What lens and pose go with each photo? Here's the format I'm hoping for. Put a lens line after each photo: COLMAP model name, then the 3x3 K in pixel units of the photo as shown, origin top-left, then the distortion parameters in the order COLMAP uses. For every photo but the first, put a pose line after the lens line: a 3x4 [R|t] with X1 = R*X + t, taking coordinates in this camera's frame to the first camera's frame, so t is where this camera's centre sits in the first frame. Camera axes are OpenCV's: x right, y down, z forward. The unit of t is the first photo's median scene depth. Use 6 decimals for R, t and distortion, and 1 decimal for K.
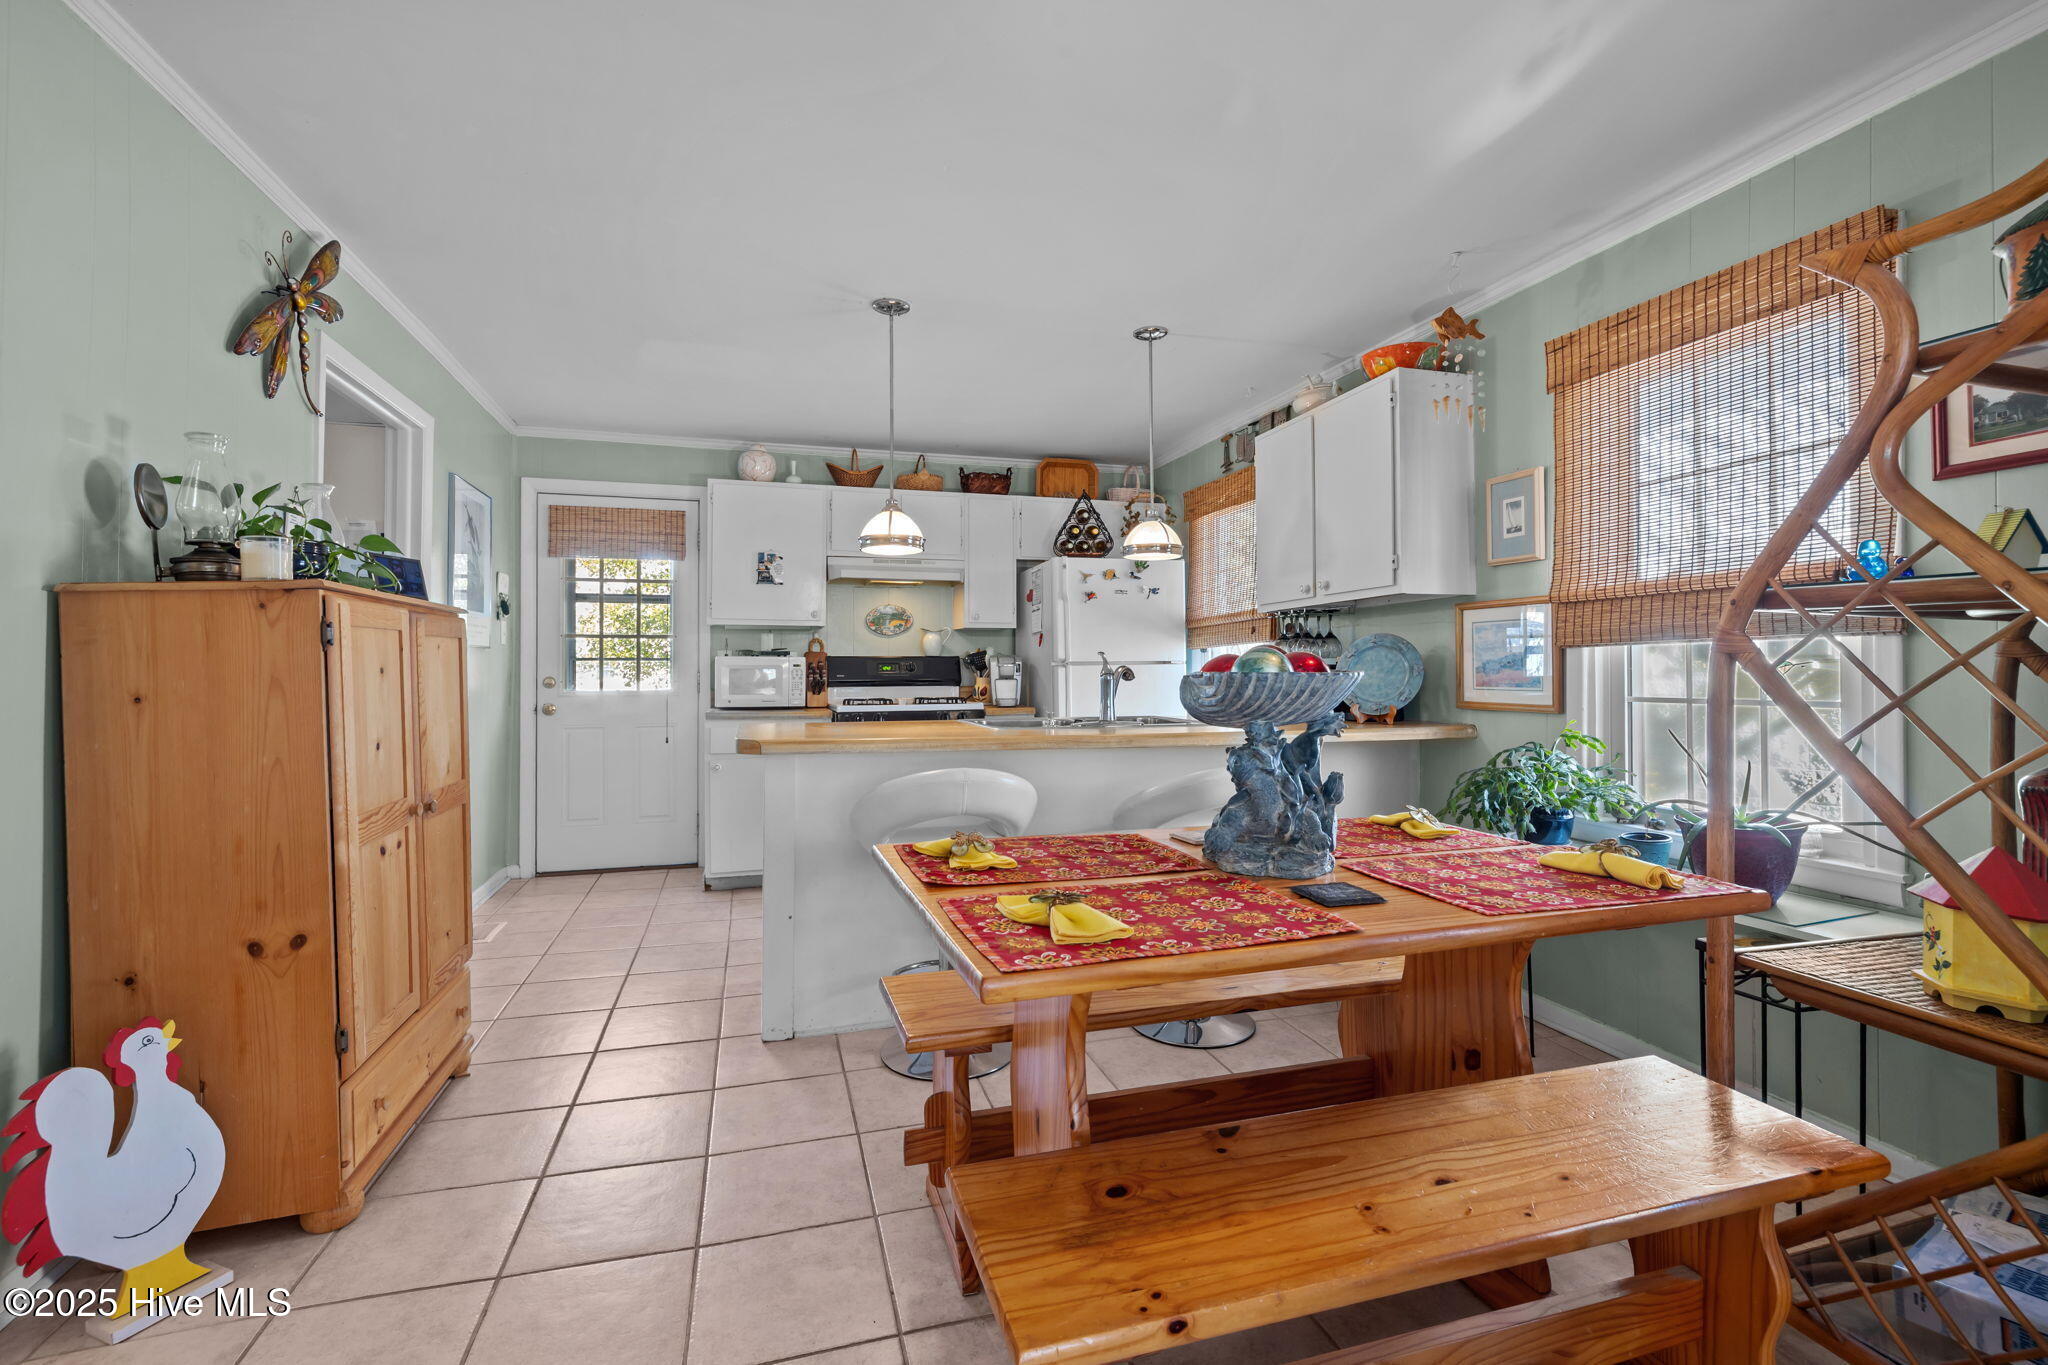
lens RADIAL K [[903.8, 0, 1015.1], [0, 903.8, 662.6], [0, 0, 1]] dist [0.000966, 0.000190]
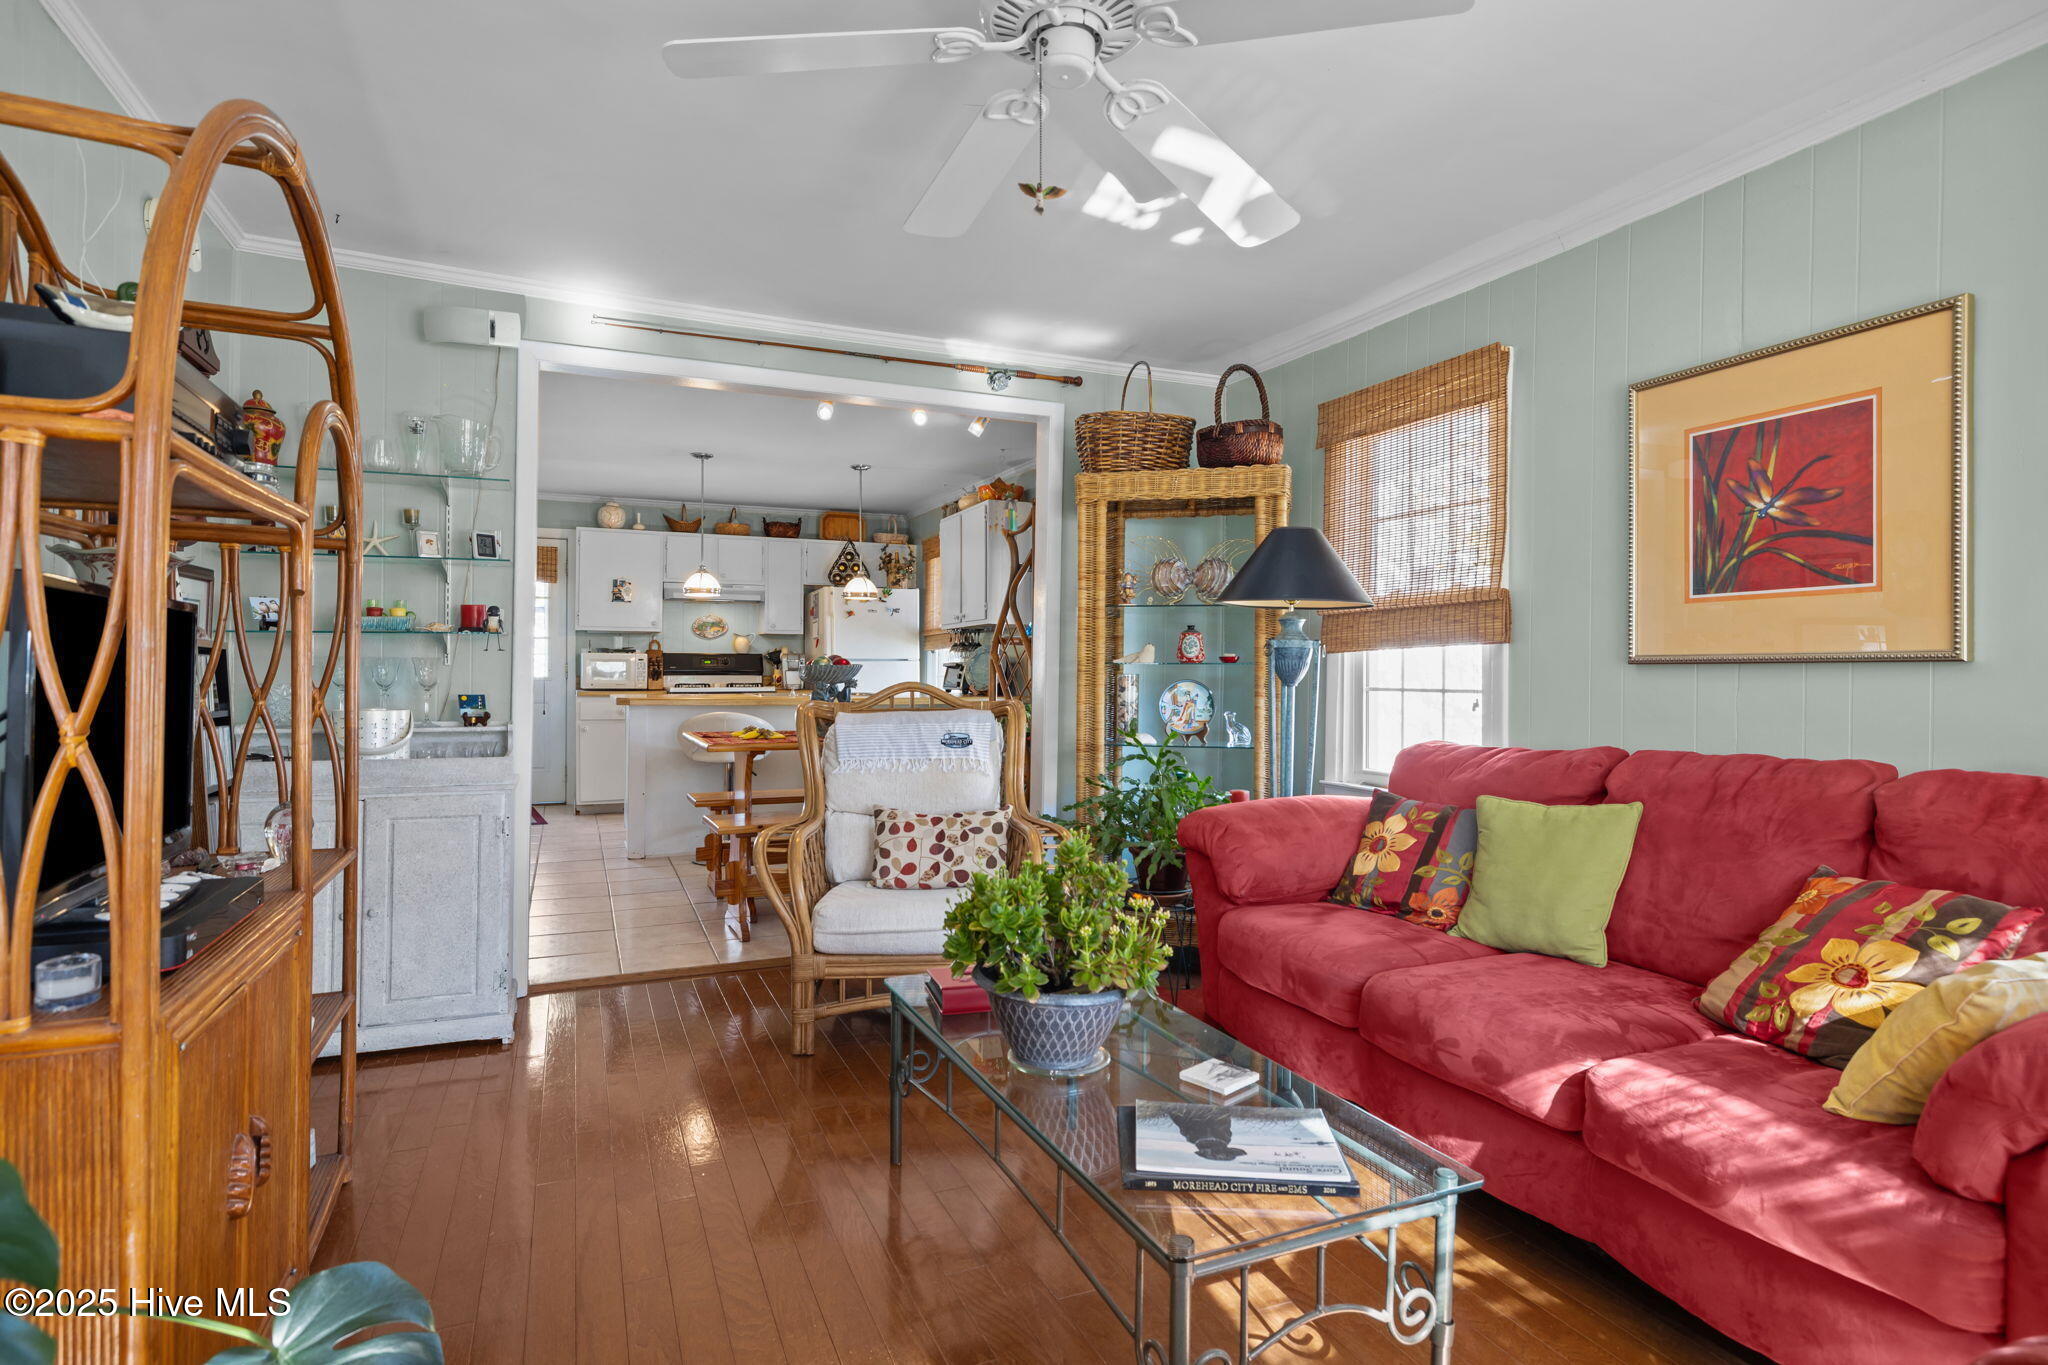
lens RADIAL K [[1059.2, 0, 1032.7], [0, 1059.2, 679.8], [0, 0, 1]] dist [-0.000691, -0.000050]
pose [[0.991208, 0.007236, 0.132114, 0.148568], [-0.010323, 0.999689, 0.022690, -0.009323], [-0.131909, -0.023854, 0.990975, -0.729784]]
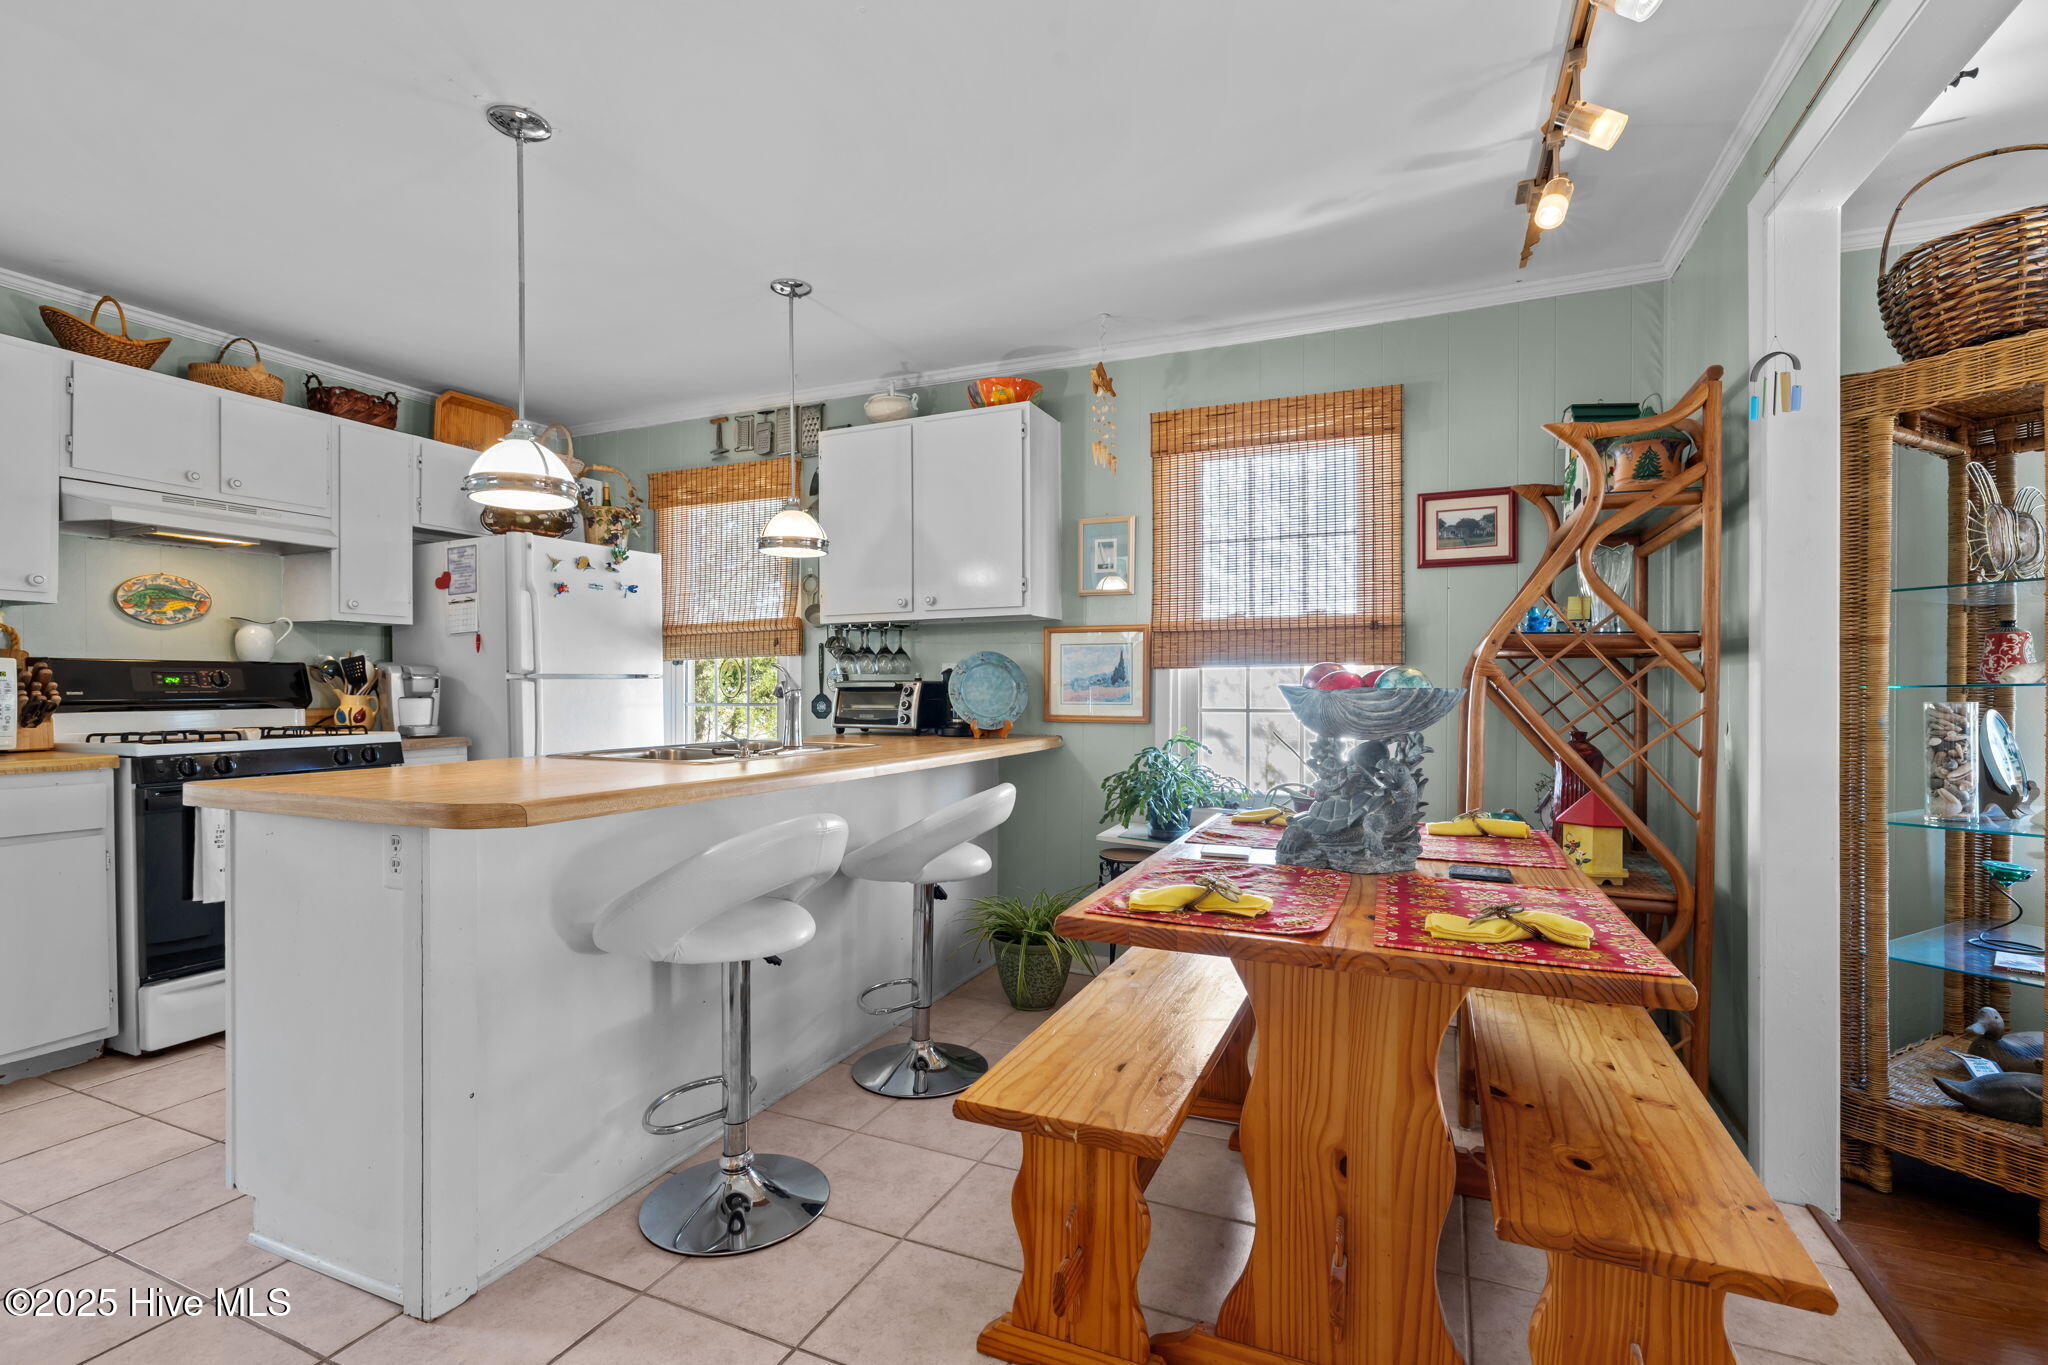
lens RADIAL K [[943.8, 0, 1015.0], [0, 943.8, 697.7], [0, 0, 1]] dist [-0.002270, -0.000001]
pose [[0.648359, -0.004470, 0.761321, -0.274124], [-0.010116, 0.999844, 0.014486, 0.003420], [-0.761267, -0.017094, 0.648213, 0.182815]]
